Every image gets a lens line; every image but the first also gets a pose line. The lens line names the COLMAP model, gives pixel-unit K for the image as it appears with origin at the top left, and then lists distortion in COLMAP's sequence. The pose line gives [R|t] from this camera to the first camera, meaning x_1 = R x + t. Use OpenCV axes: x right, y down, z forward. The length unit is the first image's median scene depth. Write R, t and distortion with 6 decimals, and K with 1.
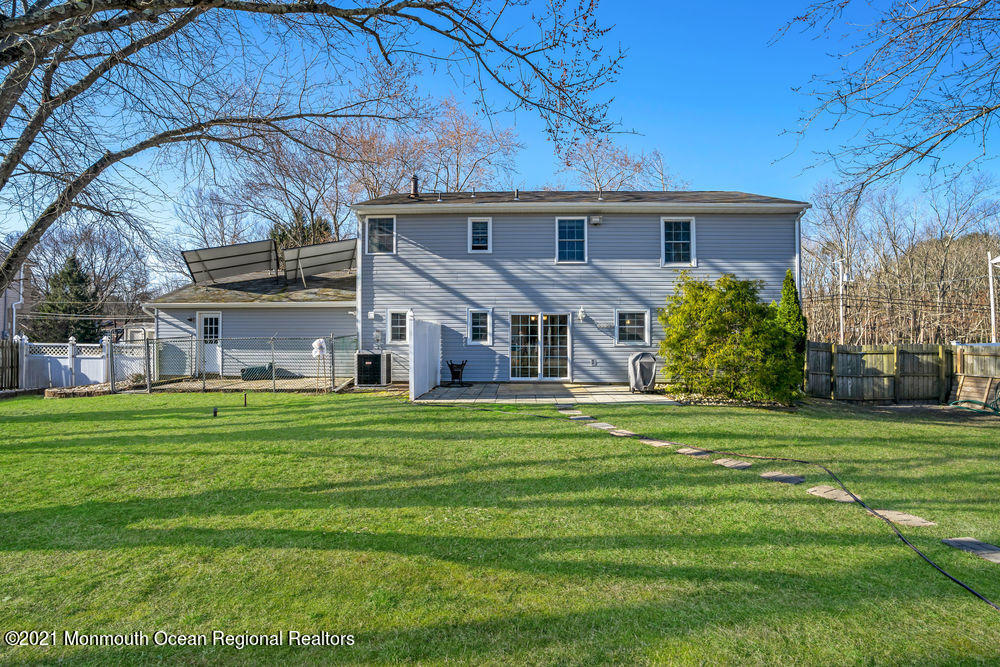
lens RADIAL K [[460.2, 0, 504.1], [0, 460.2, 334.6], [0, 0, 1]] dist [-0.071956, 0.027879]
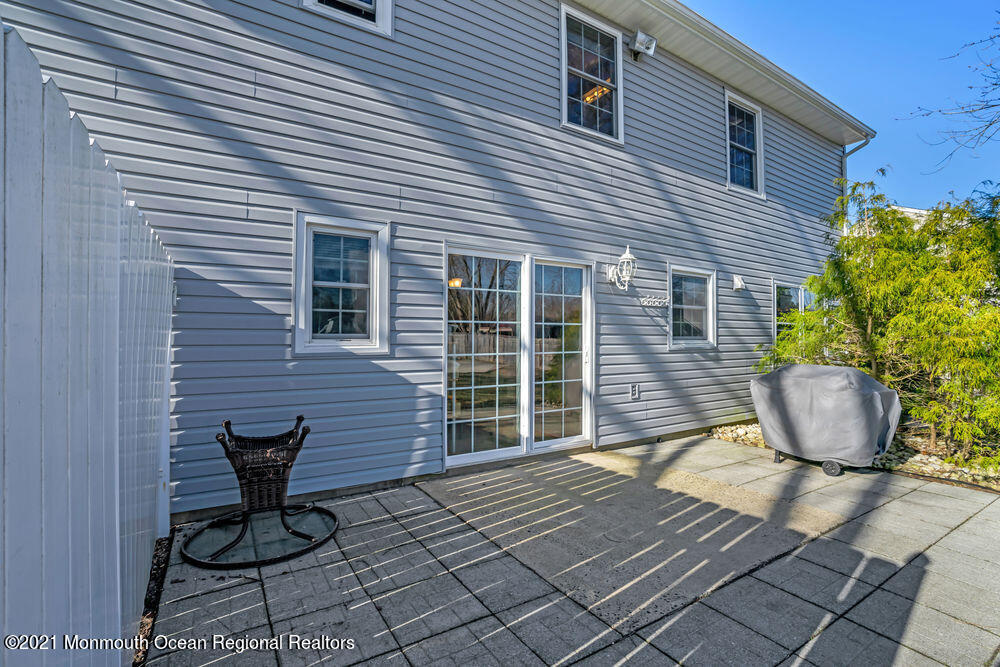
lens RADIAL K [[460.2, 0, 504.1], [0, 460.2, 334.6], [0, 0, 1]] dist [-0.071956, 0.027879]
pose [[0.821733, 0.003364, 0.569862, -0.128248], [-0.011300, 0.999882, 0.010392, 0.007498], [-0.569760, -0.014979, 0.821675, 0.723476]]
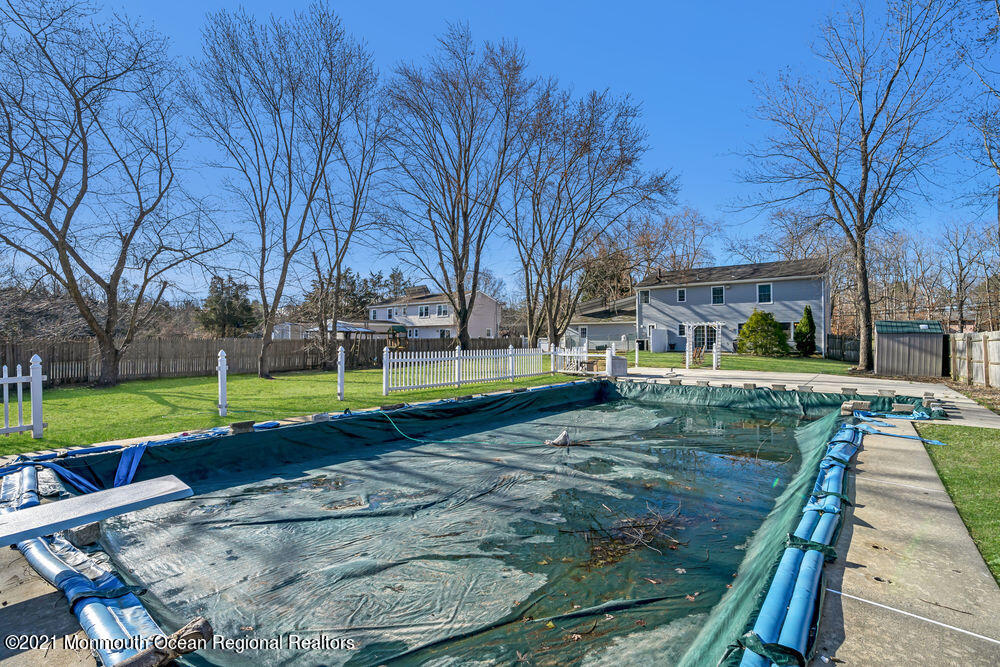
lens RADIAL K [[460.2, 0, 504.1], [0, 460.2, 334.6], [0, 0, 1]] dist [-0.071956, 0.027879]
pose [[0.809681, -0.010302, -0.586780, 0.652823], [0.013212, 0.999912, 0.000676, -0.007847], [0.586722, -0.008300, 0.809746, -1.711446]]
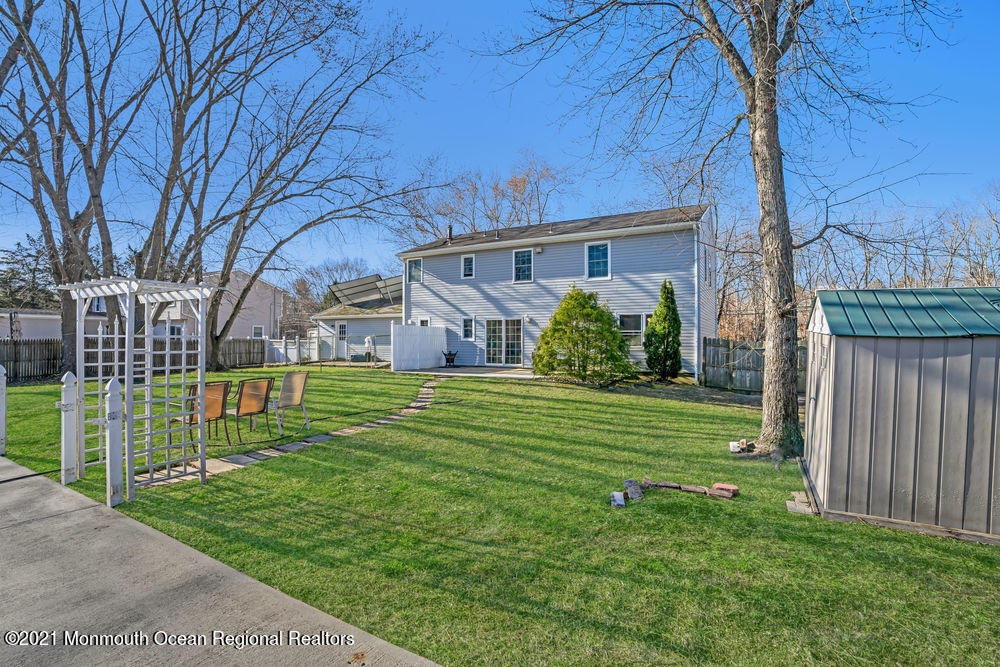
lens RADIAL K [[460.2, 0, 504.1], [0, 460.2, 334.6], [0, 0, 1]] dist [-0.071956, 0.027879]
pose [[0.893242, -0.004055, -0.449559, 0.717612], [0.004547, 0.999990, 0.000014, 0.002570], [0.449554, -0.002056, 0.893251, -0.270839]]
